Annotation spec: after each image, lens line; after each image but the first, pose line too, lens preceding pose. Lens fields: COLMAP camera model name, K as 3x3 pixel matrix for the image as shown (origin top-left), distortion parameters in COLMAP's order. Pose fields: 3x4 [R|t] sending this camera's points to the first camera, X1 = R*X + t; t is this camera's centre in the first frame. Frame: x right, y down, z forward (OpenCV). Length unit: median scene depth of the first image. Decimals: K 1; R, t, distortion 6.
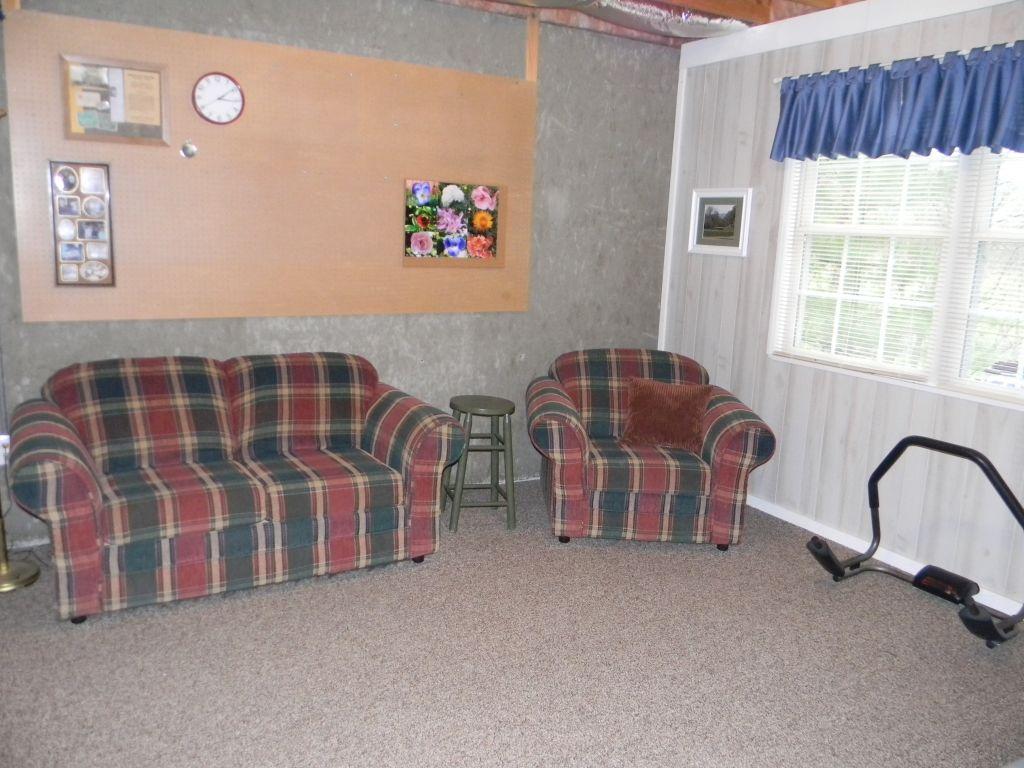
lens RADIAL K [[818.2, 0, 514.4], [0, 818.2, 386.3], [0, 0, 1]] dist [-0.002191, -0.015172]
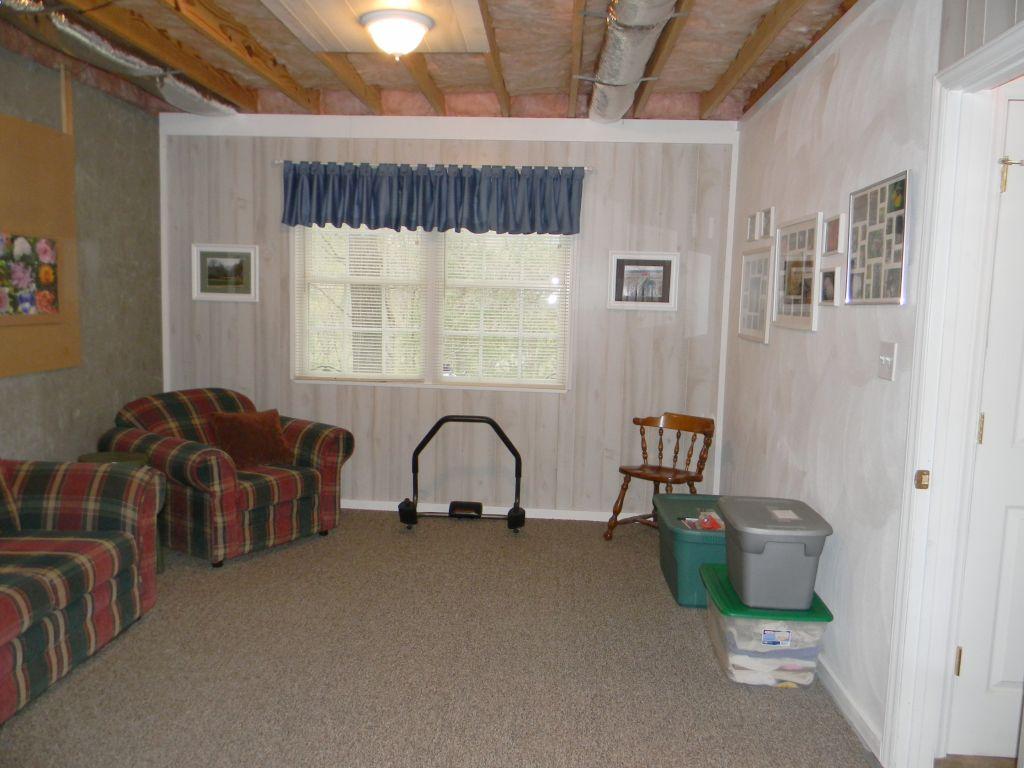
lens RADIAL K [[818.2, 0, 510.4], [0, 818.2, 381.7], [0, 0, 1]] dist [-0.002191, -0.015172]
pose [[0.550800, -0.116622, 0.826449, -0.559785], [0.156404, 0.987071, 0.035050, -0.029085], [-0.819852, 0.109954, 0.561919, 0.037273]]
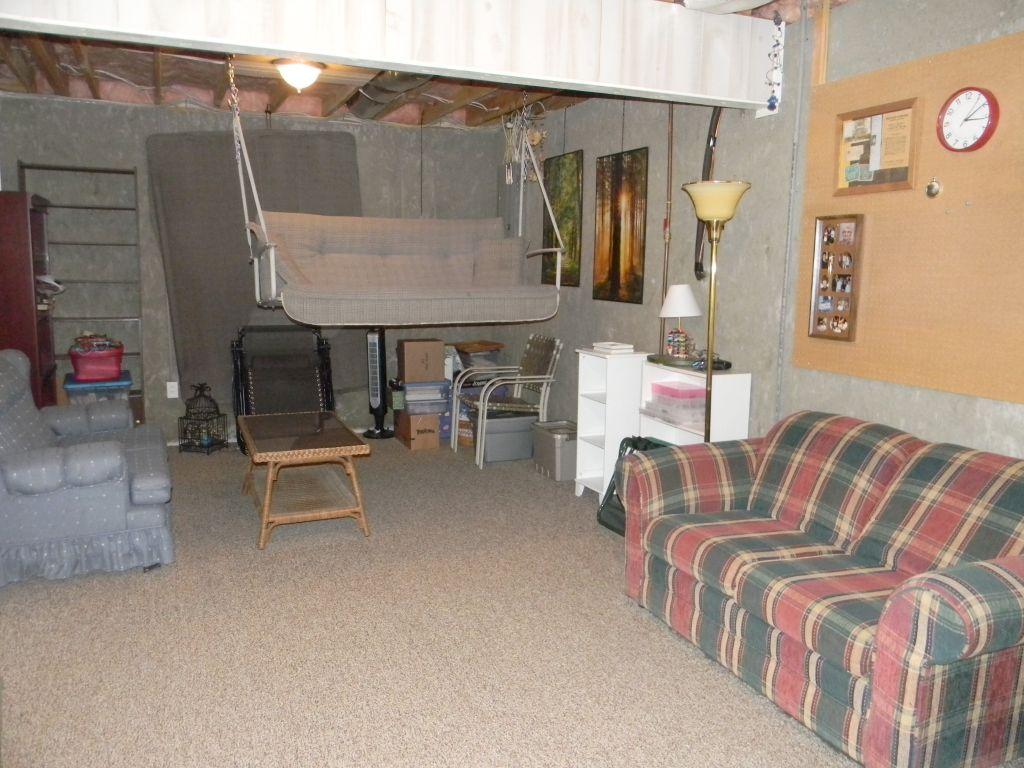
lens RADIAL K [[818.2, 0, 511.2], [0, 818.2, 385.1], [0, 0, 1]] dist [-0.002191, -0.015172]
pose [[-0.125566, 0.104889, -0.986525, 0.437902], [-0.213491, 0.968241, 0.130118, -0.093637], [0.968842, 0.226953, -0.099185, 0.604966]]
